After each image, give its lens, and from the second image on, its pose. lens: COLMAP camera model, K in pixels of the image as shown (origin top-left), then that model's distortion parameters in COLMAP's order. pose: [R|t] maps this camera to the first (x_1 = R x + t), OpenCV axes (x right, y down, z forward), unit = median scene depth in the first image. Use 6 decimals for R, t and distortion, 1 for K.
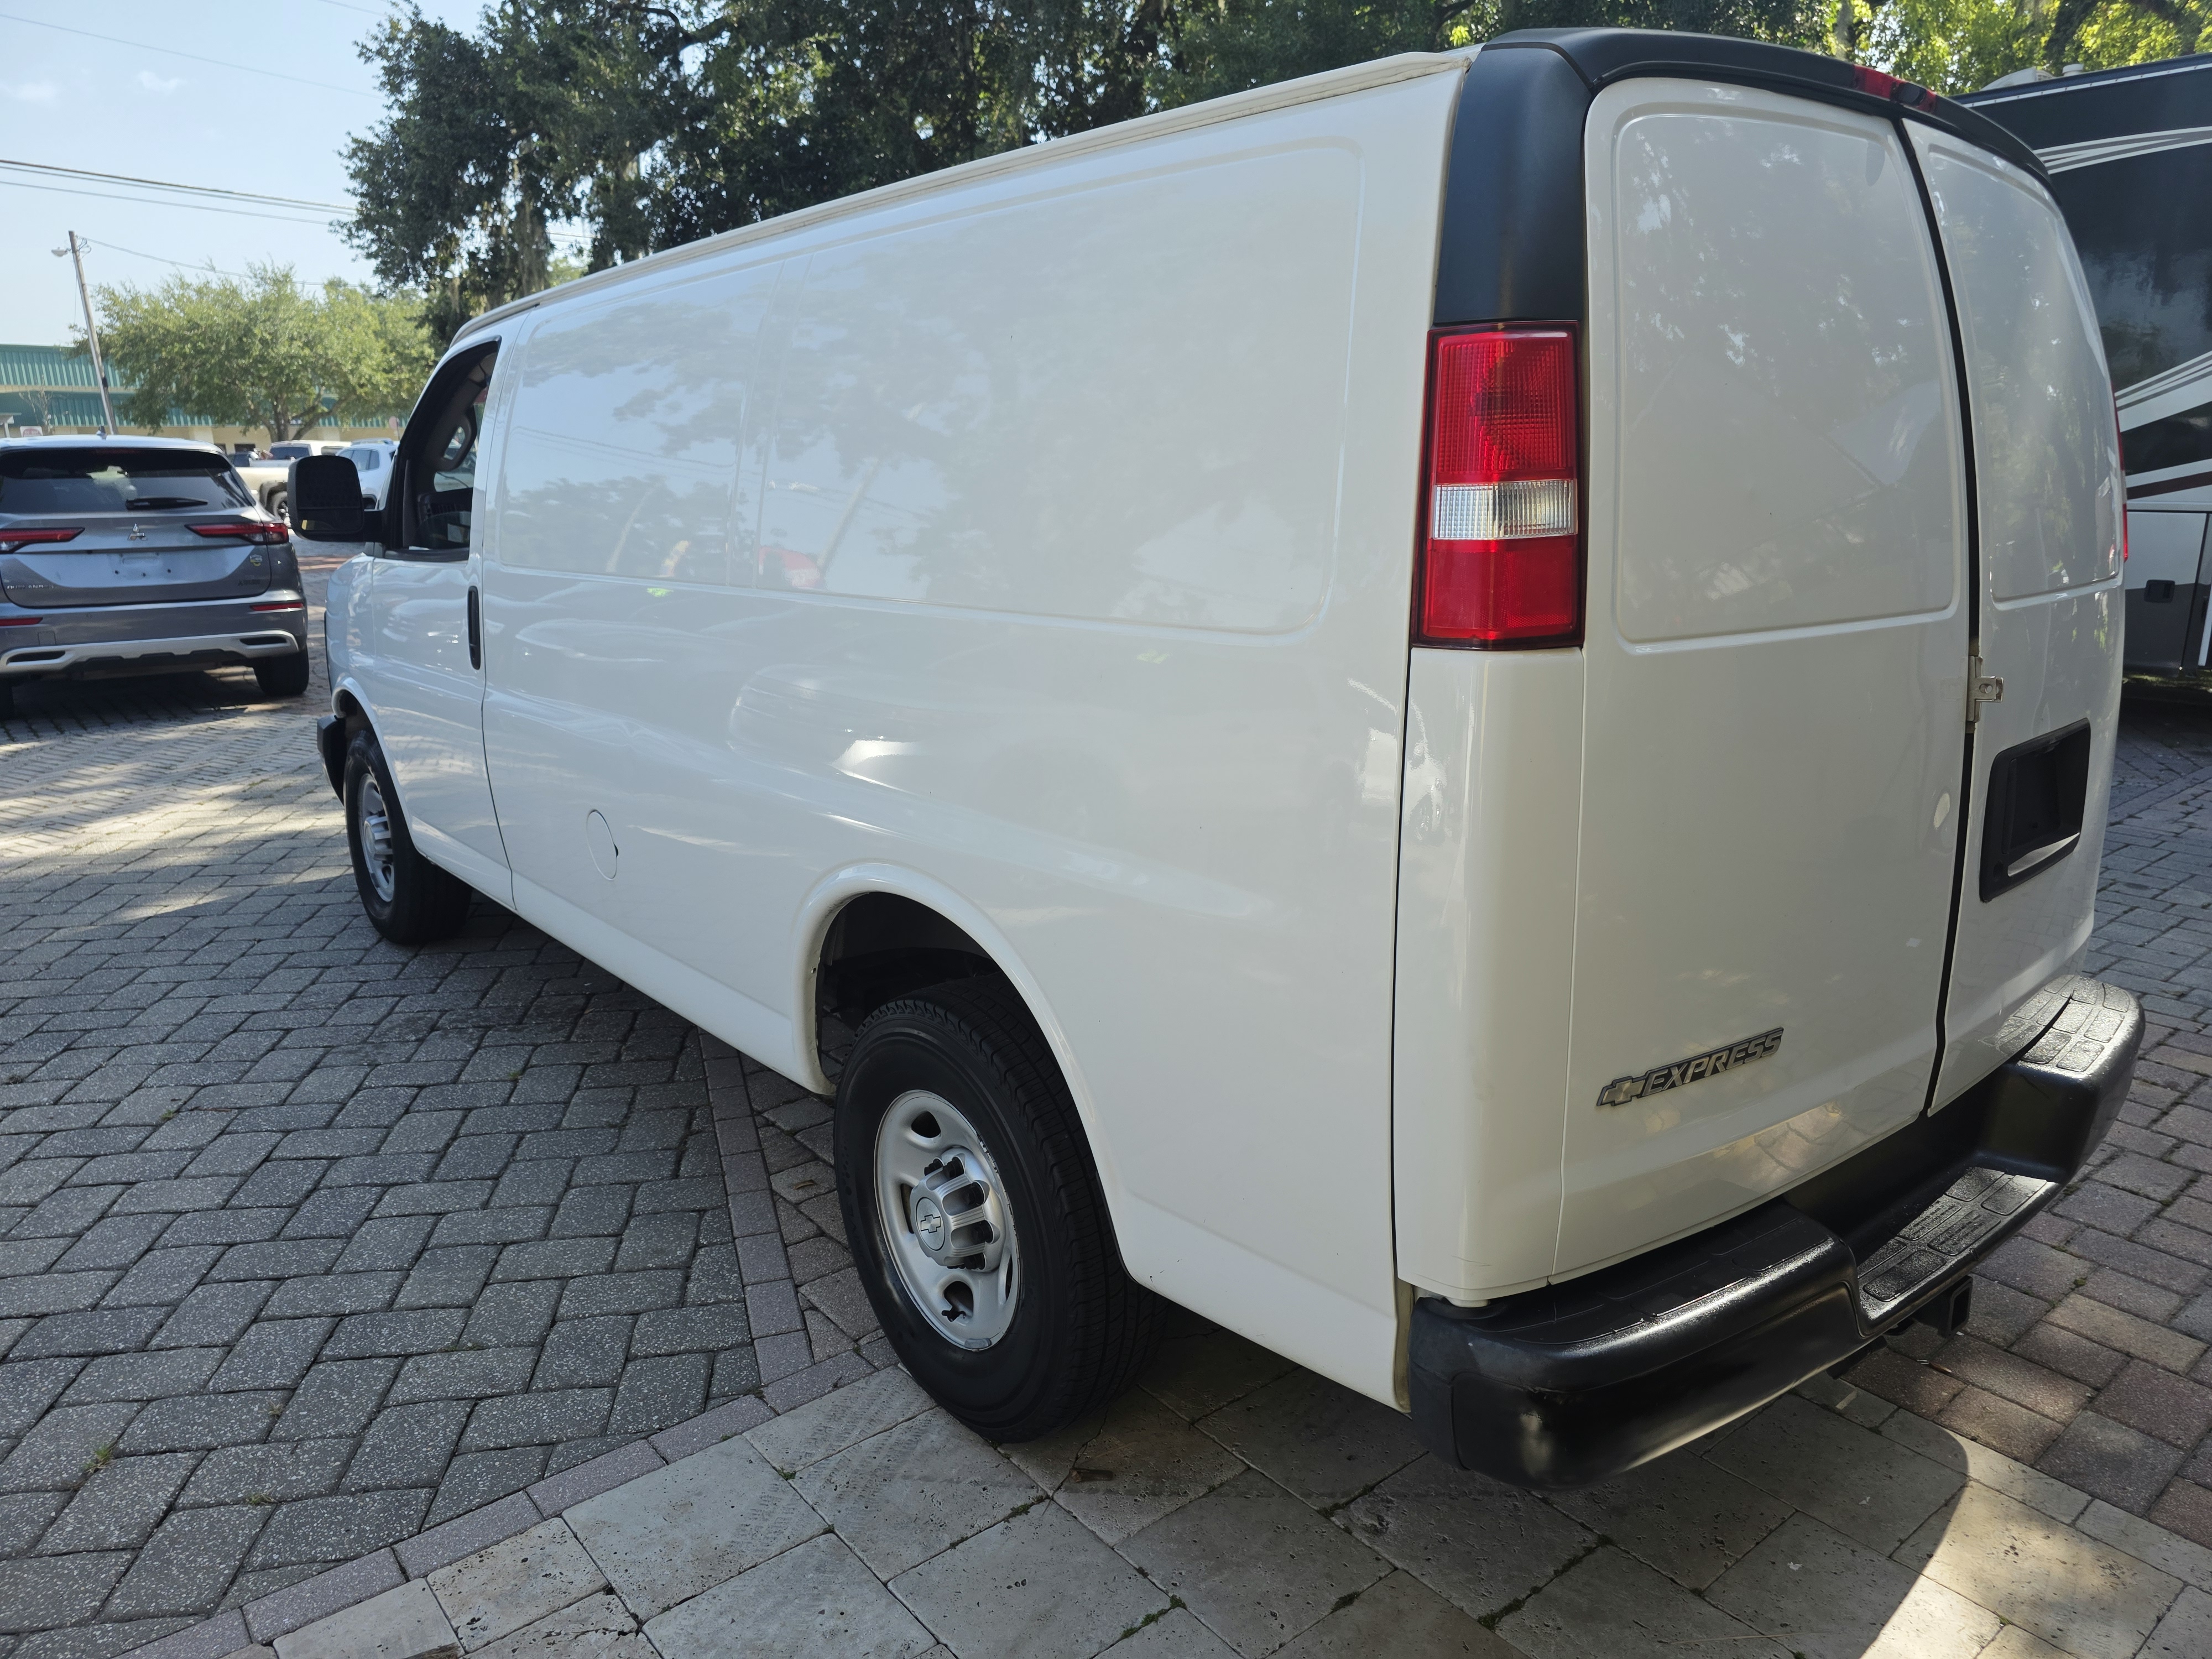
lens RADIAL K [[1495.1, 0, 1119.0], [0, 1495.1, 809.6], [0, 0, 1]] dist [0.032495, -0.008916]
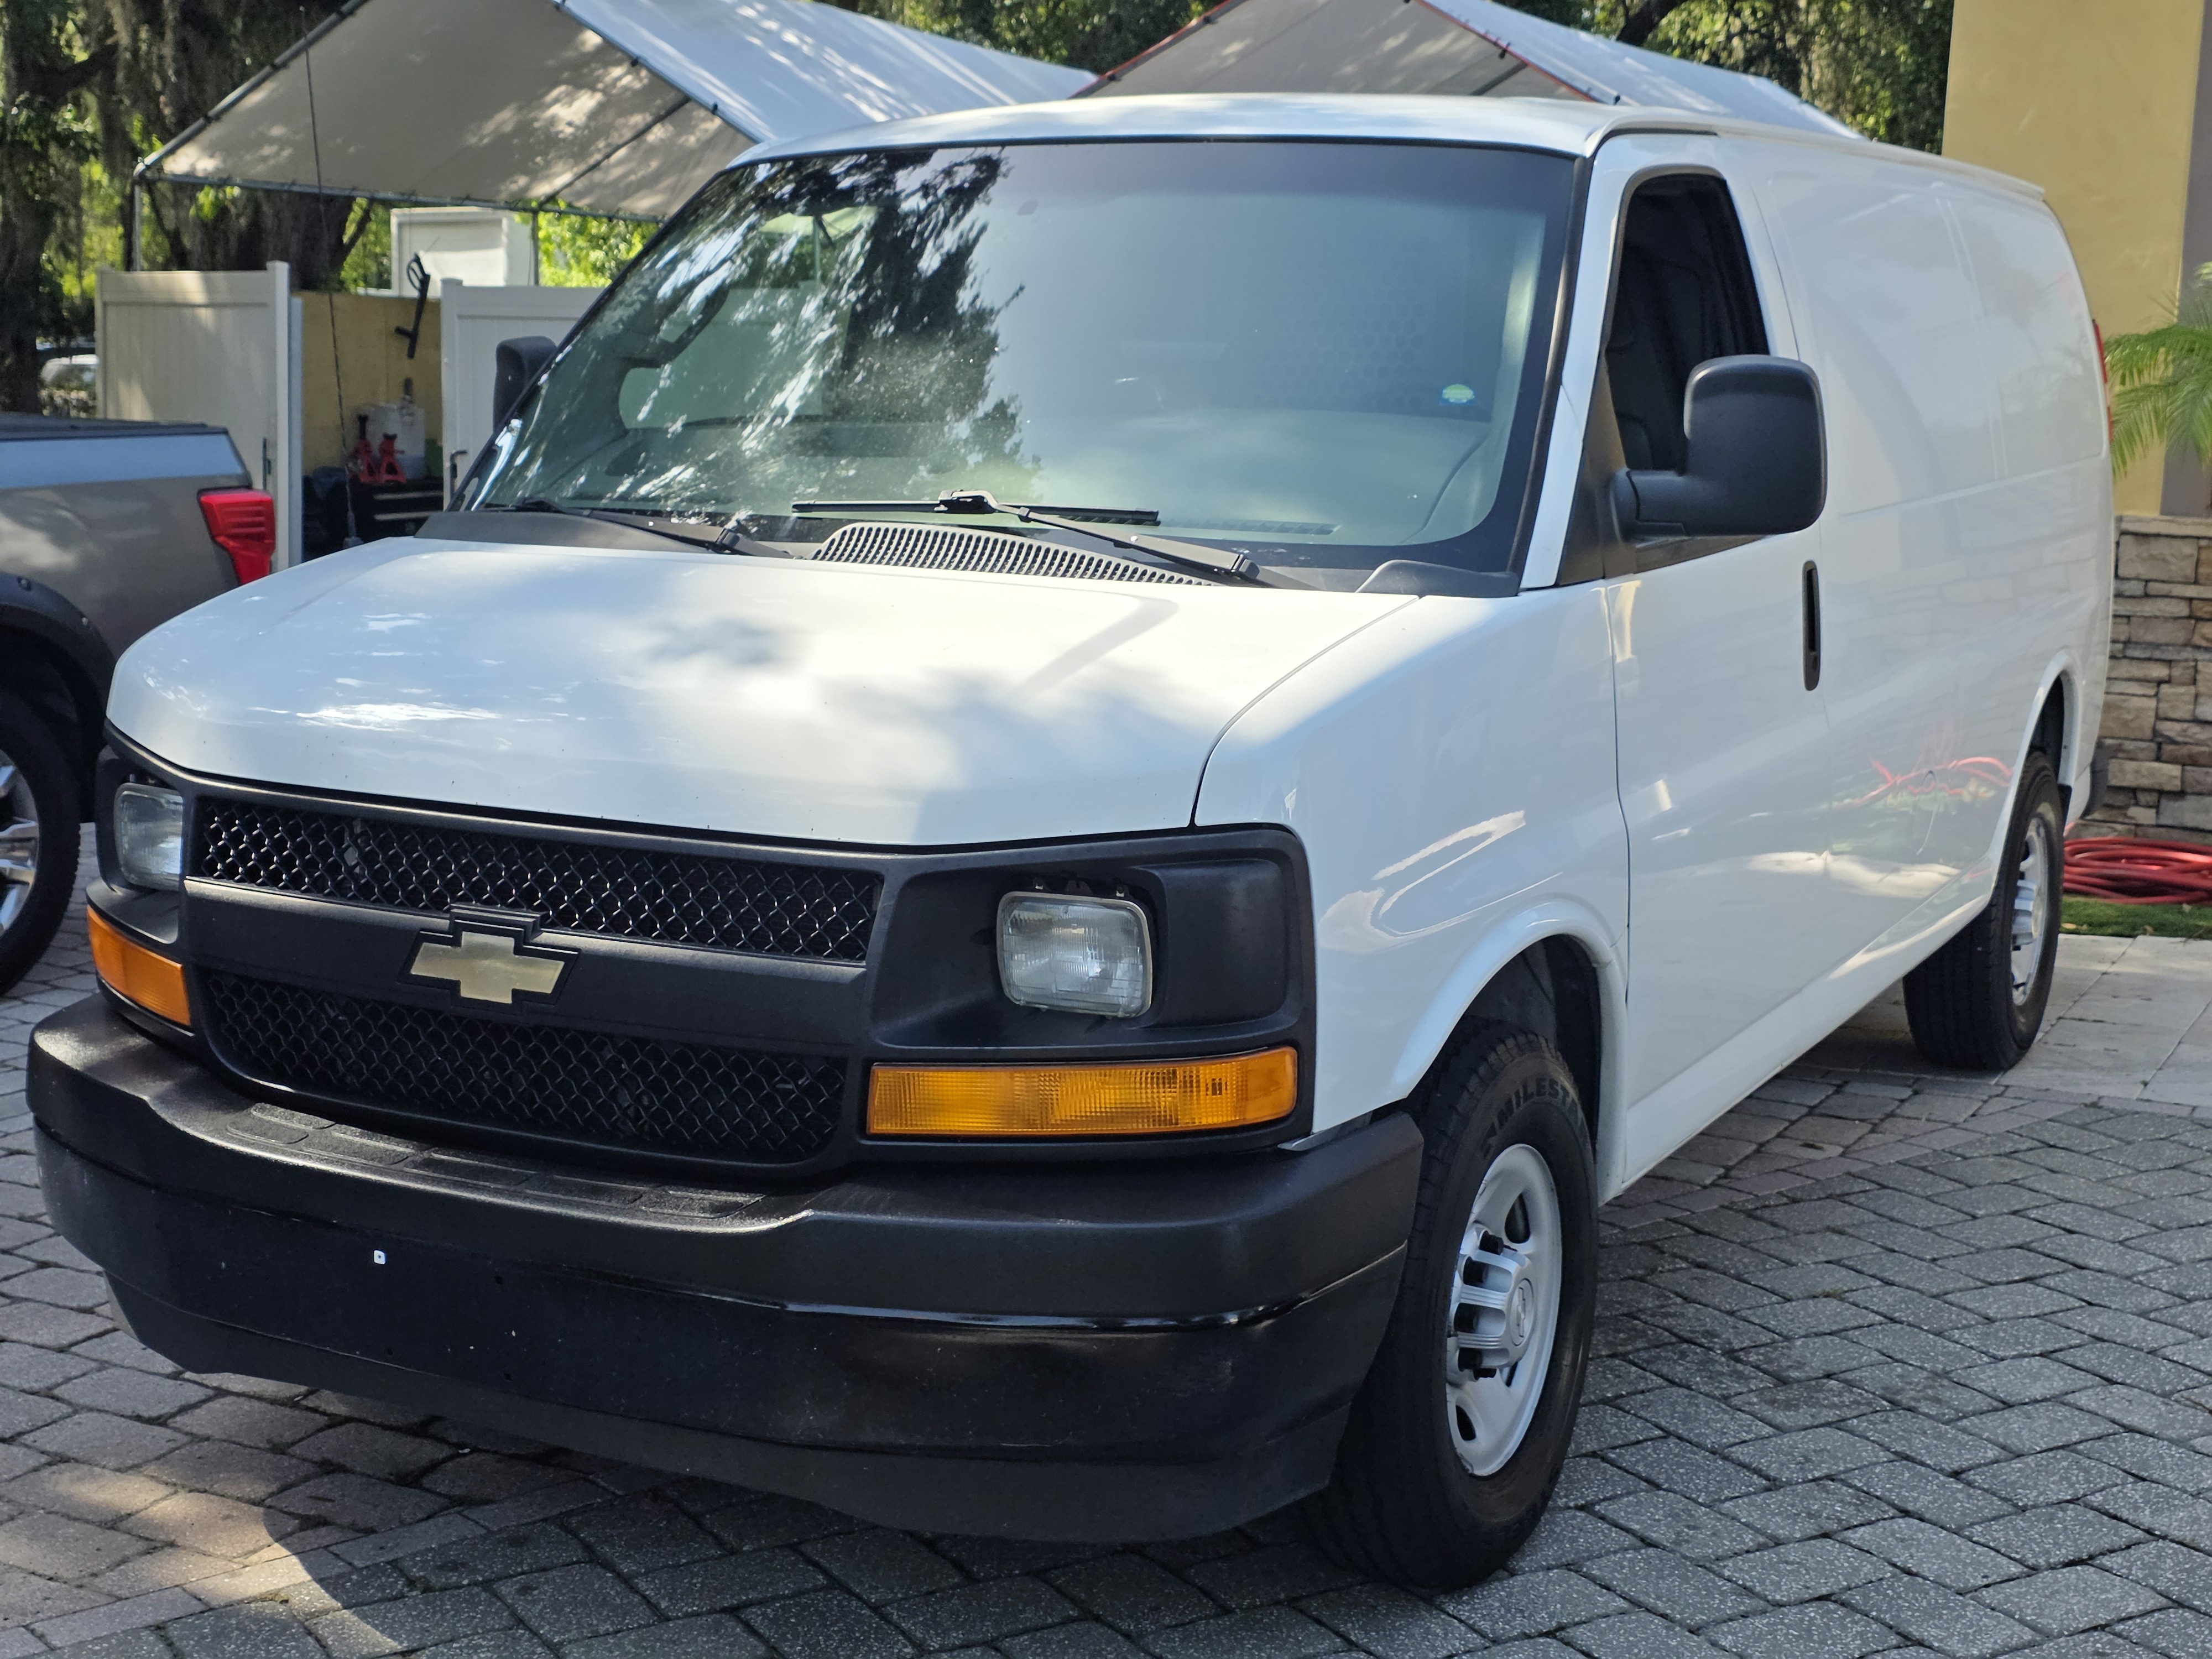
lens RADIAL K [[2991.2, 0, 1096.7], [0, 2991.2, 847.9], [0, 0, 1]] dist [0.065993, 0.000000]
pose [[-0.373606, -0.157554, 0.914109, -2.441467], [0.192549, 0.950831, 0.242580, -0.650411], [-0.907383, 0.266641, -0.324900, 2.803699]]
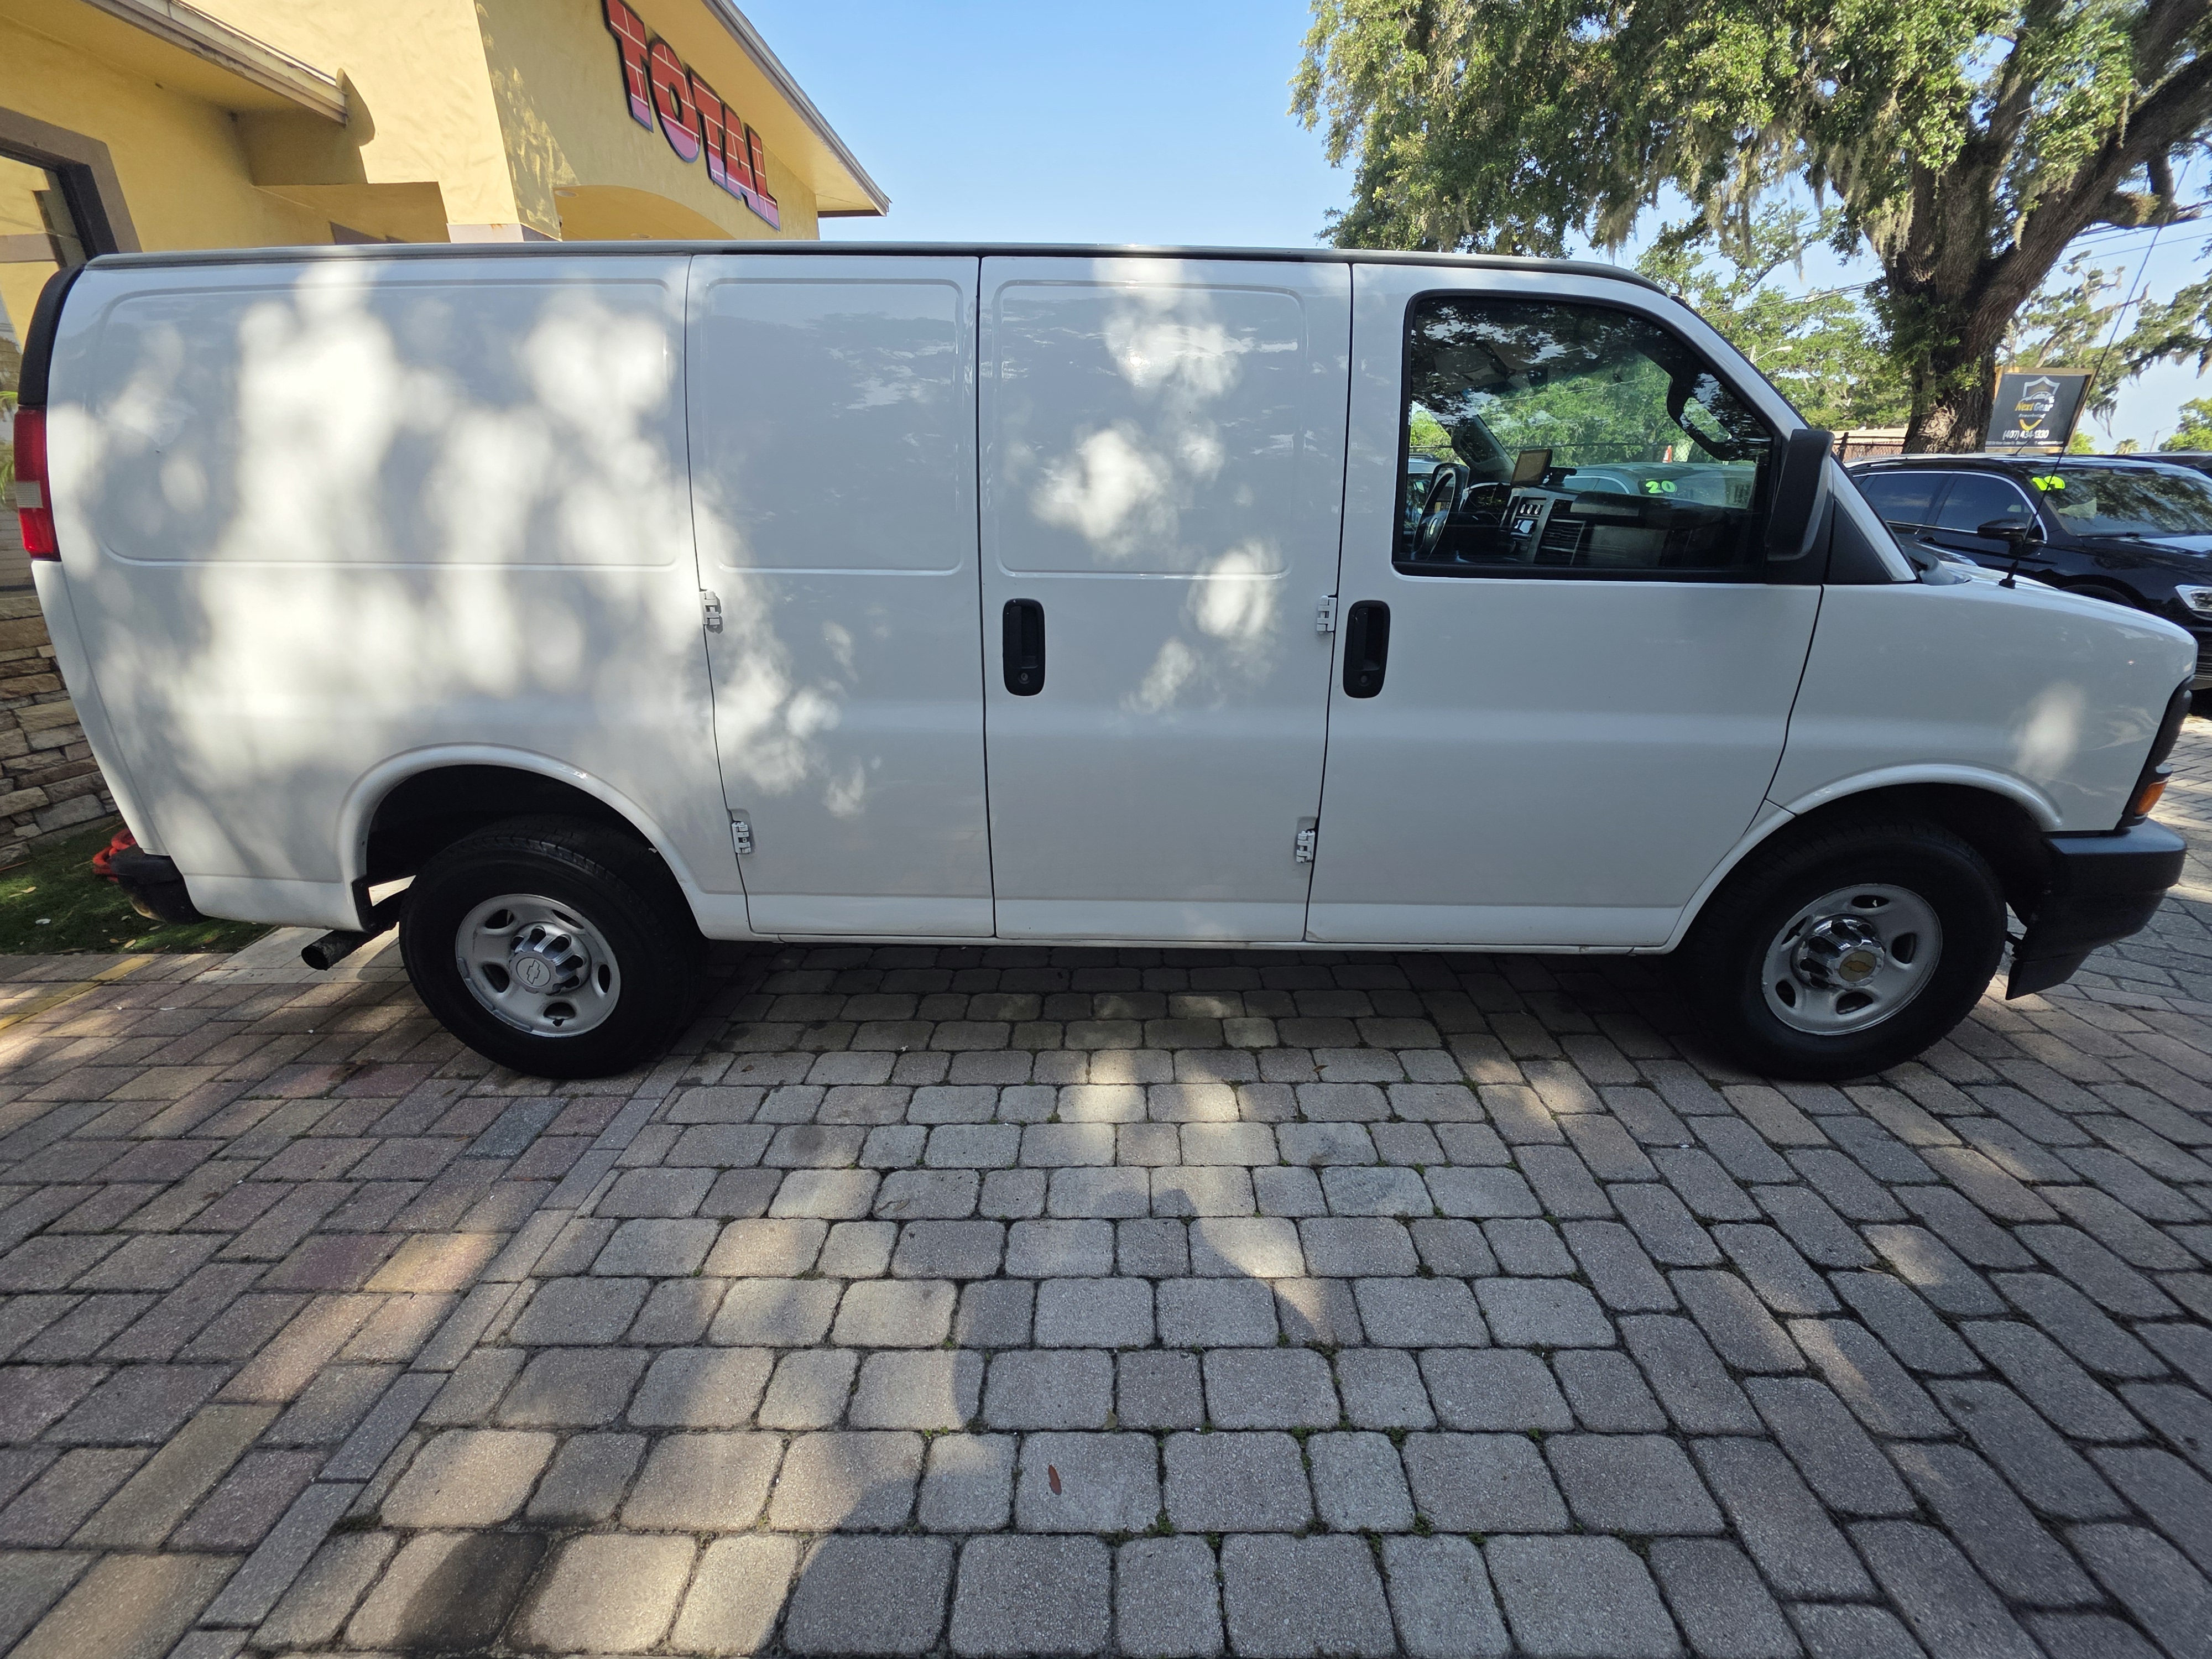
lens RADIAL K [[886.2, 0, 1106.8], [0, 886.2, 817.5], [0, 0, 1]] dist [0.003086, 0.000740]
pose [[-0.657009, 0.269435, -0.704091, 0.706340], [-0.156266, 0.864996, 0.476826, -0.534331], [0.737509, 0.423304, -0.526206, 2.476636]]
